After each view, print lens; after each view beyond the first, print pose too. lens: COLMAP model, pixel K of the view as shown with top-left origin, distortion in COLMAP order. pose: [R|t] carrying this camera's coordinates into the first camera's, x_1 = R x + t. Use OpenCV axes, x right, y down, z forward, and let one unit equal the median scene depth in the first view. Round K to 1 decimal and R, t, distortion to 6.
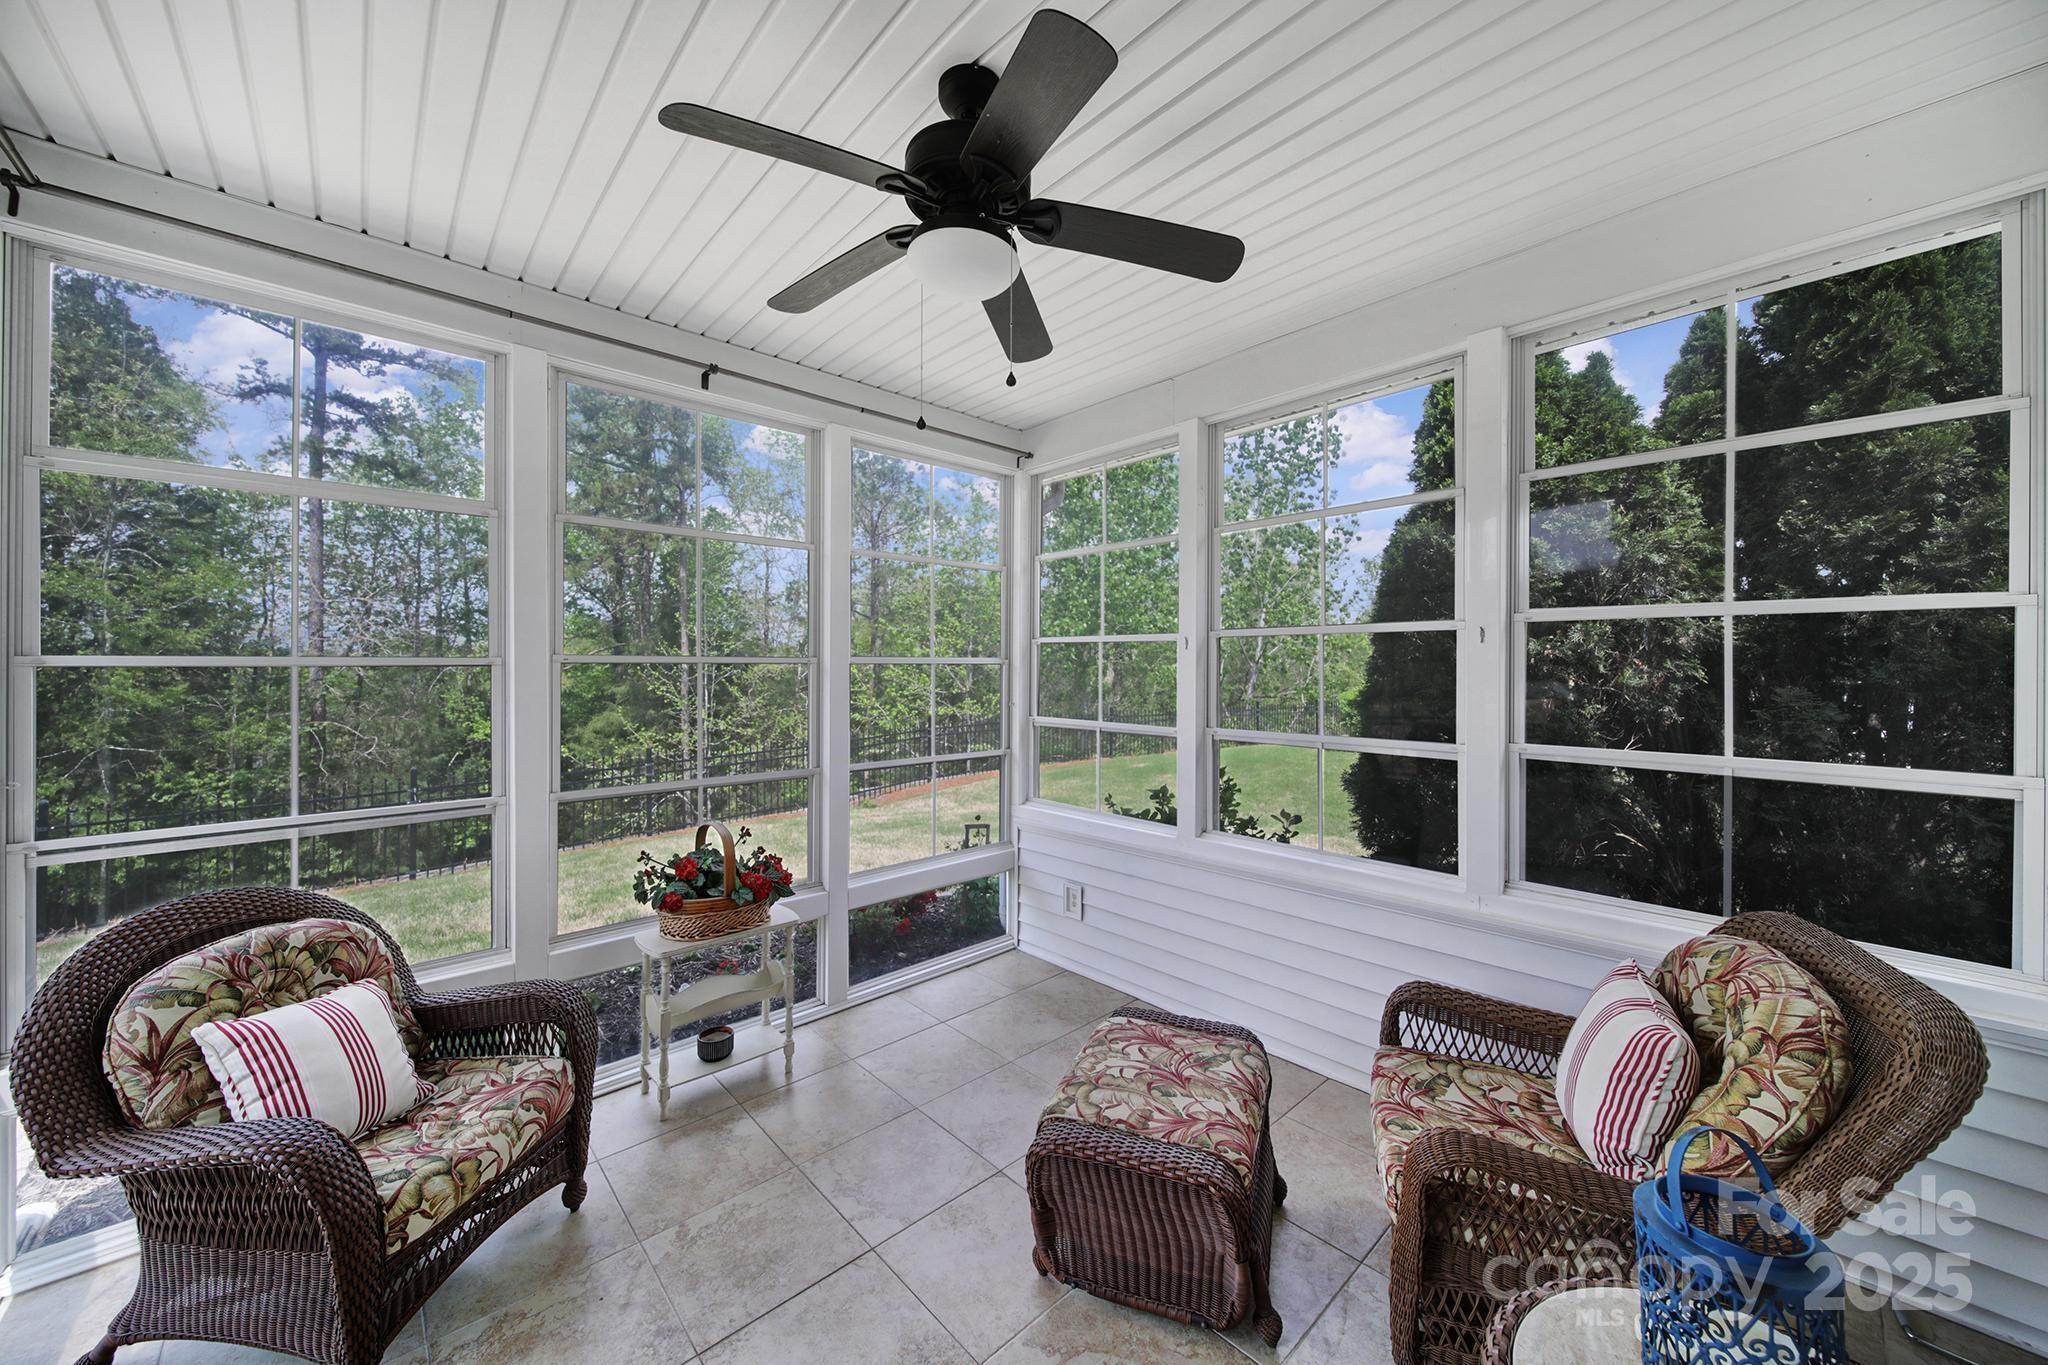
lens RADIAL K [[731.0, 0, 1030.4], [0, 731.0, 672.3], [0, 0, 1]] dist [-0.000366, -0.000152]
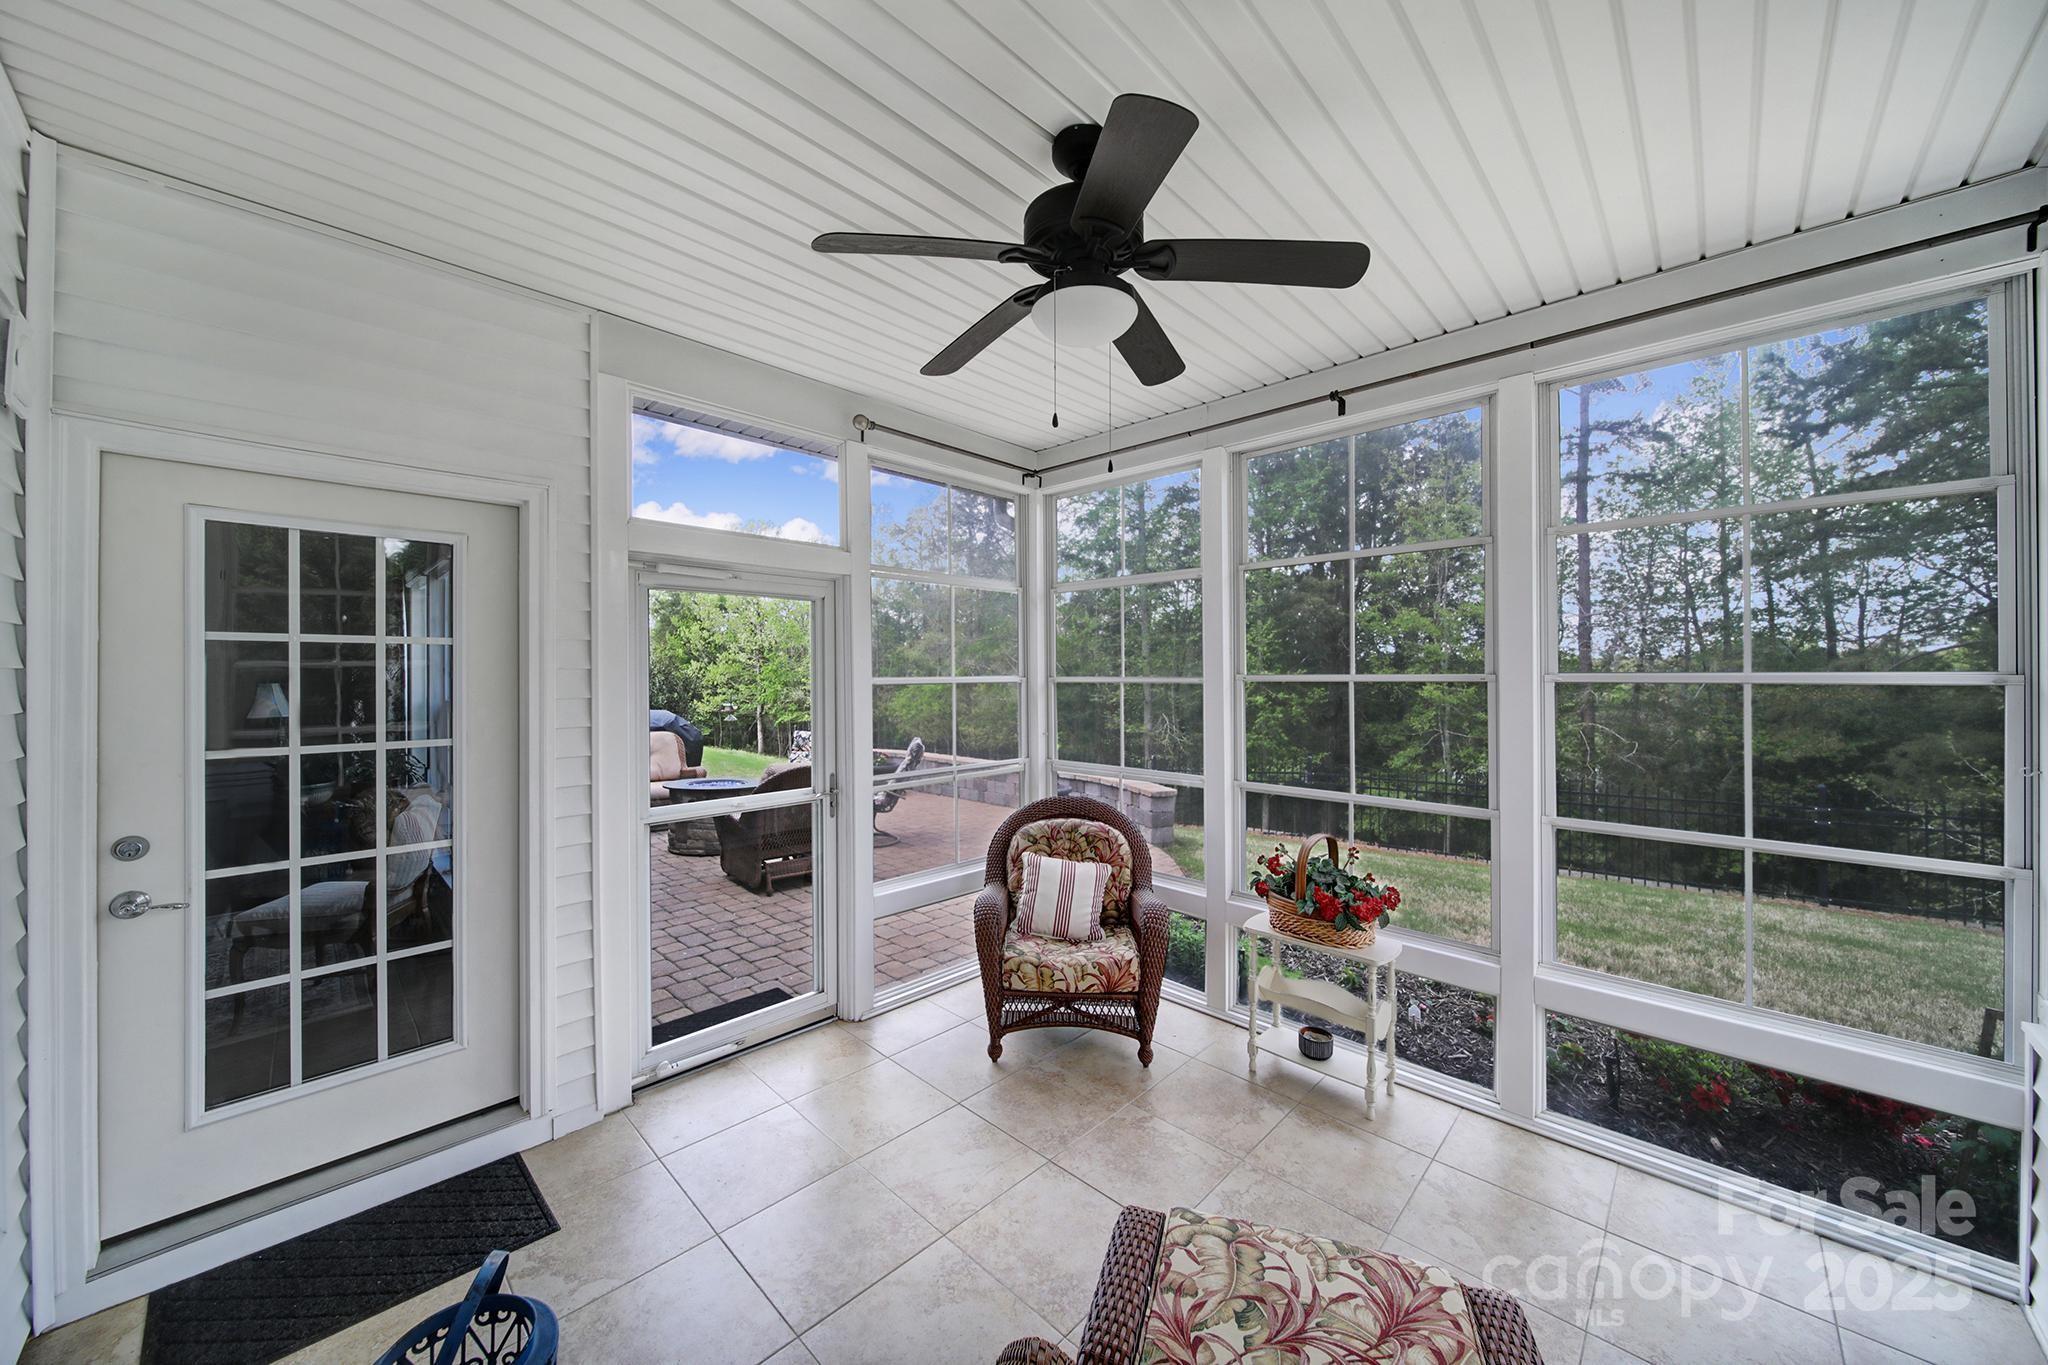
lens RADIAL K [[731.0, 0, 1030.7], [0, 731.0, 669.7], [0, 0, 1]] dist [-0.000366, -0.000152]
pose [[0.062061, 0.001556, -0.998071, 0.869344], [-0.006413, 0.999979, 0.001160, -0.049703], [0.998052, 0.006329, 0.062070, 0.739625]]
